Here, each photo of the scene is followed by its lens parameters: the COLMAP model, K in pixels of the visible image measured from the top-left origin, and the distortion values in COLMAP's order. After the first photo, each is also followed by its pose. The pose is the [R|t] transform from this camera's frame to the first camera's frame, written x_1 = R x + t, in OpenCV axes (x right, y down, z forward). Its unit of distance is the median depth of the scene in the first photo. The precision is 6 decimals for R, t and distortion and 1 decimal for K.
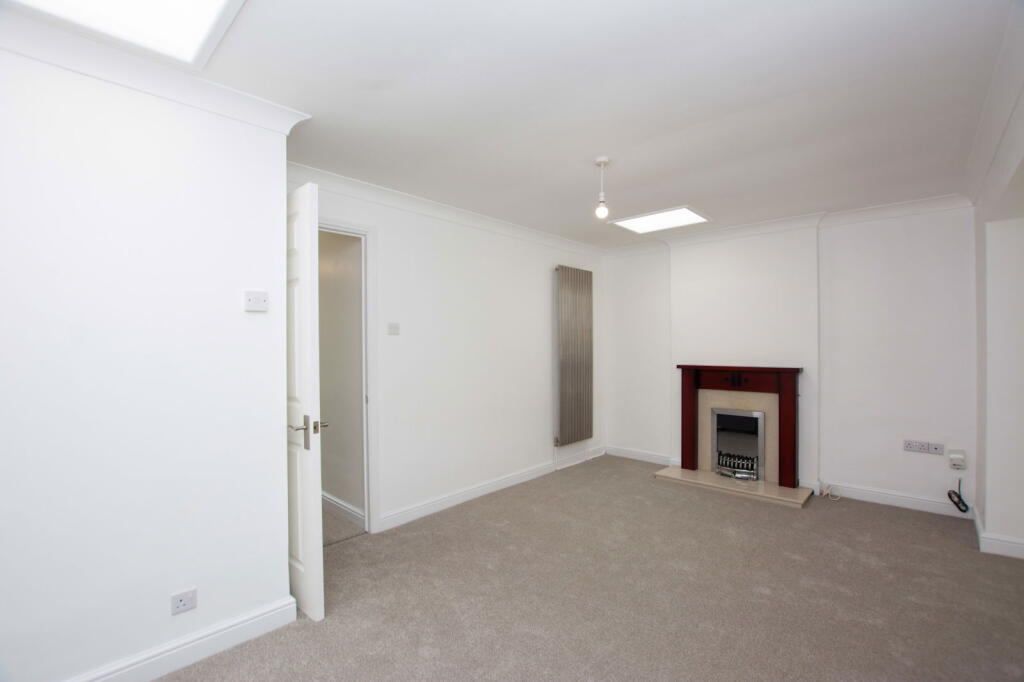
lens RADIAL K [[451.3, 0, 515.6], [0, 451.3, 344.8], [0, 0, 1]] dist [-0.029189, -0.000016]
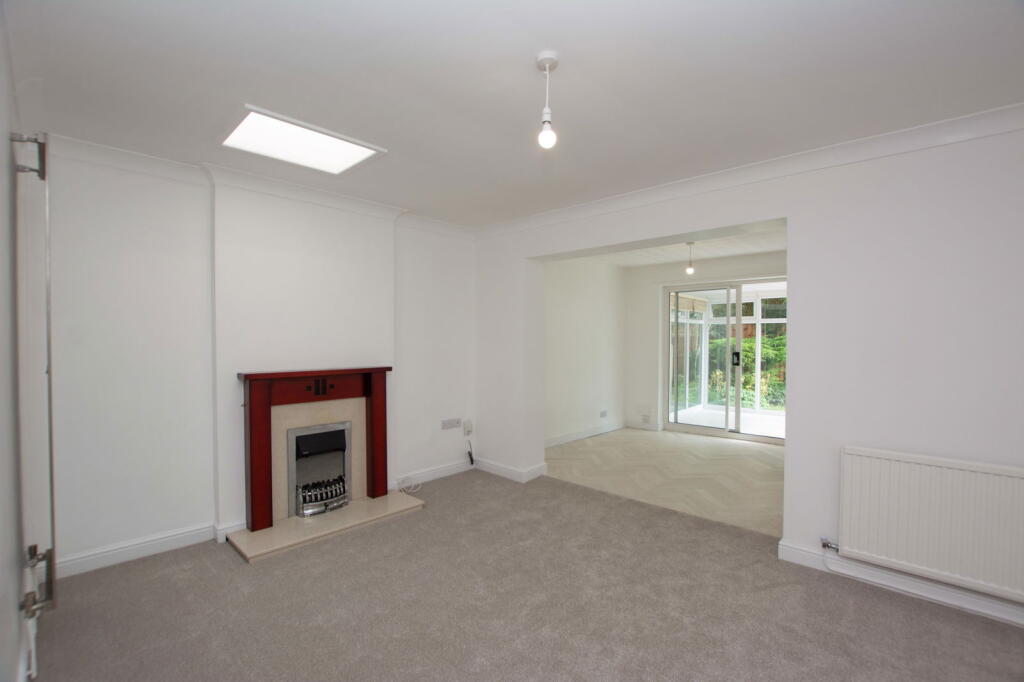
lens RADIAL K [[451.3, 0, 515.6], [0, 451.3, 344.8], [0, 0, 1]] dist [-0.029189, -0.000016]
pose [[0.001461, -0.010908, 0.999939, -0.299714], [-0.005891, 0.999923, 0.010917, -0.006395], [-0.999982, -0.005907, 0.001396, 0.679875]]
